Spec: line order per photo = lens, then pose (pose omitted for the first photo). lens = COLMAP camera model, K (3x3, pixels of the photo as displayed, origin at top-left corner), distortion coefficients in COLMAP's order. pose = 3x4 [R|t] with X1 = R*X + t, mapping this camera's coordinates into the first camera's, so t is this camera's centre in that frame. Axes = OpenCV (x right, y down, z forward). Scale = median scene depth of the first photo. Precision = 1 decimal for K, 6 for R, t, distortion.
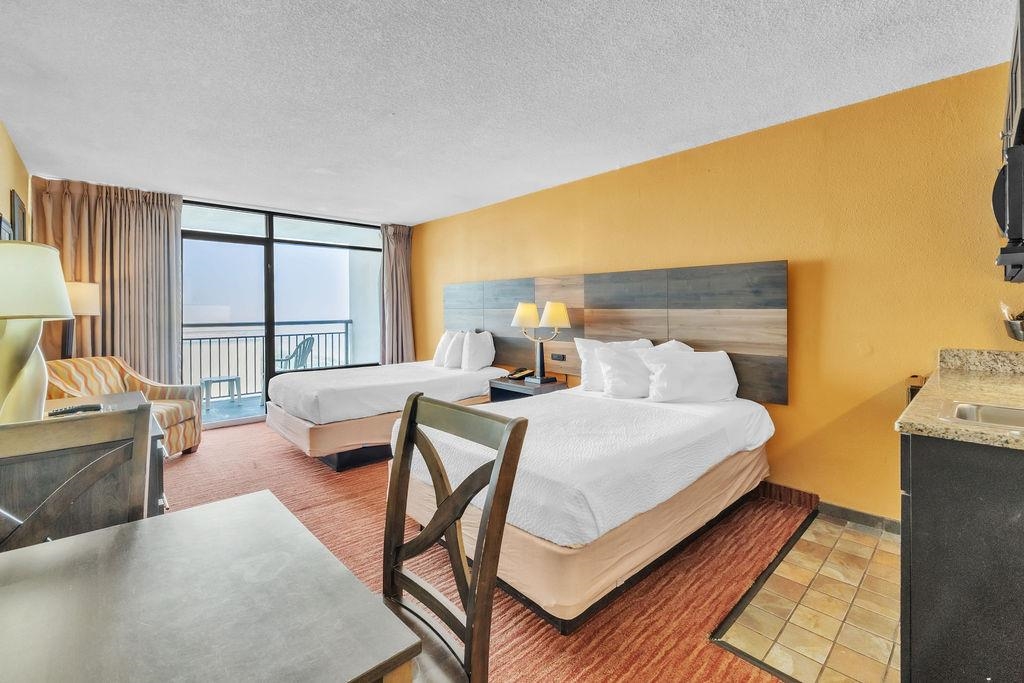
lens RADIAL K [[449.5, 0, 513.7], [0, 449.5, 315.8], [0, 0, 1]] dist [-0.002224, -0.000346]
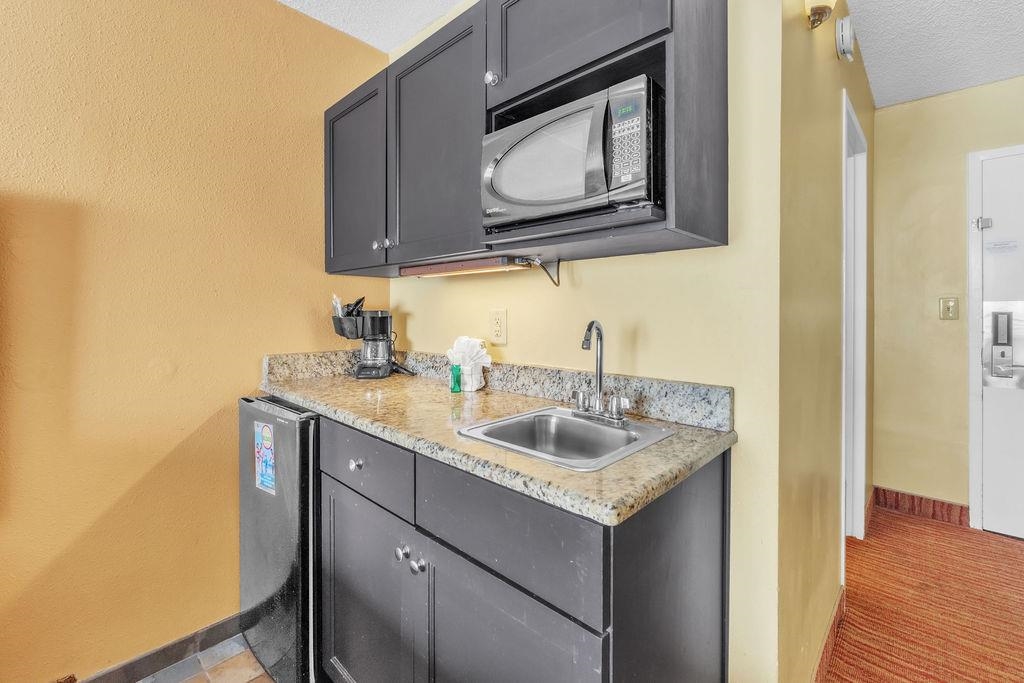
lens RADIAL K [[449.5, 0, 513.7], [0, 449.5, 315.8], [0, 0, 1]] dist [-0.002224, -0.000346]
pose [[-0.044042, -0.006750, 0.999007, 0.206480], [0.014956, 0.999861, 0.007415, 0.007985], [-0.998918, 0.015267, -0.043935, 0.660394]]
